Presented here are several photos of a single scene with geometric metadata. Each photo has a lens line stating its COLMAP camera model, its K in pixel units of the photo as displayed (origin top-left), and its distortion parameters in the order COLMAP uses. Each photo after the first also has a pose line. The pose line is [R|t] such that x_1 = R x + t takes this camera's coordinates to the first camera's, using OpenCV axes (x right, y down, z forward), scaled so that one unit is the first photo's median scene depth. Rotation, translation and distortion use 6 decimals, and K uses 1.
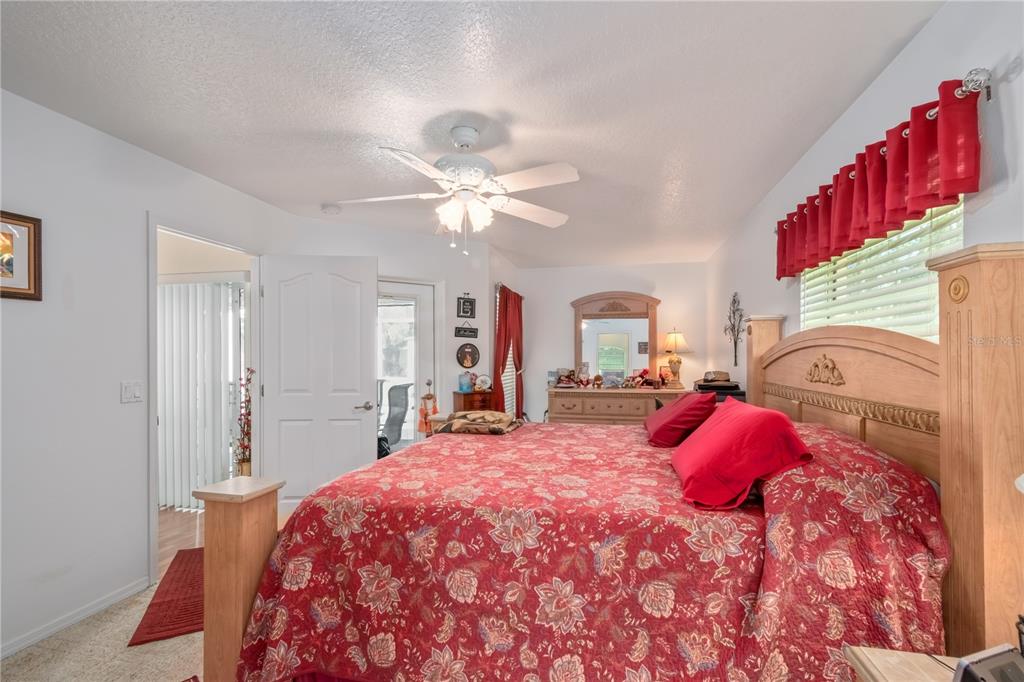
lens RADIAL K [[482.2, 0, 530.7], [0, 482.2, 348.1], [0, 0, 1]] dist [-0.002135, -0.000825]
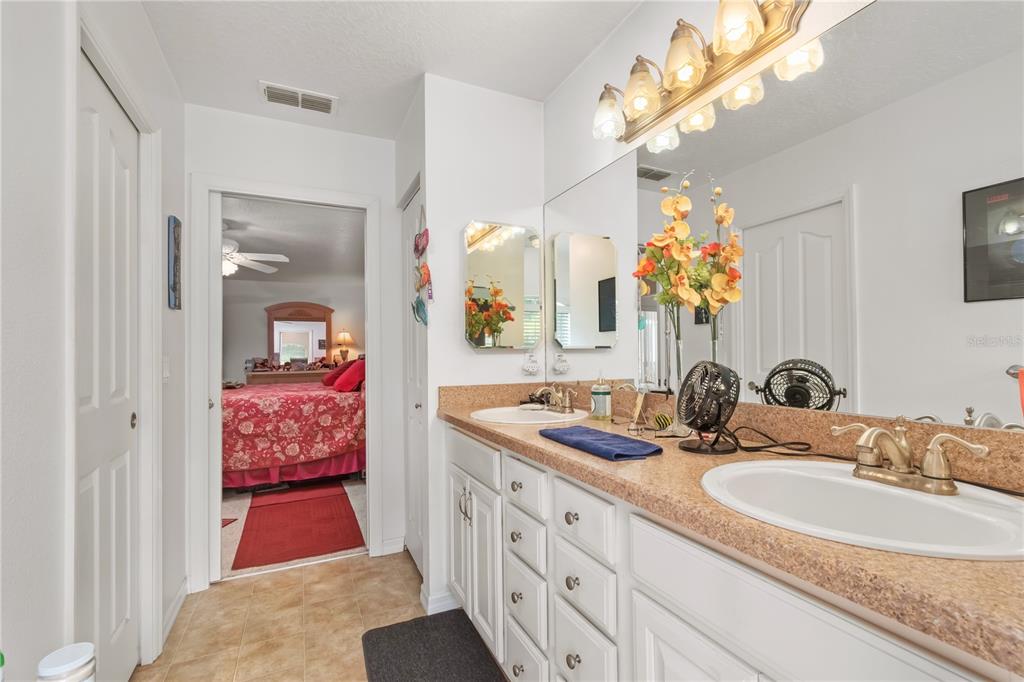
lens RADIAL K [[482.2, 0, 530.7], [0, 482.2, 348.1], [0, 0, 1]] dist [-0.002135, -0.000825]
pose [[0.805151, -0.002115, 0.593066, -0.421195], [0.001961, 0.999998, 0.000904, 0.059842], [-0.593066, 0.000435, 0.805154, -1.880774]]
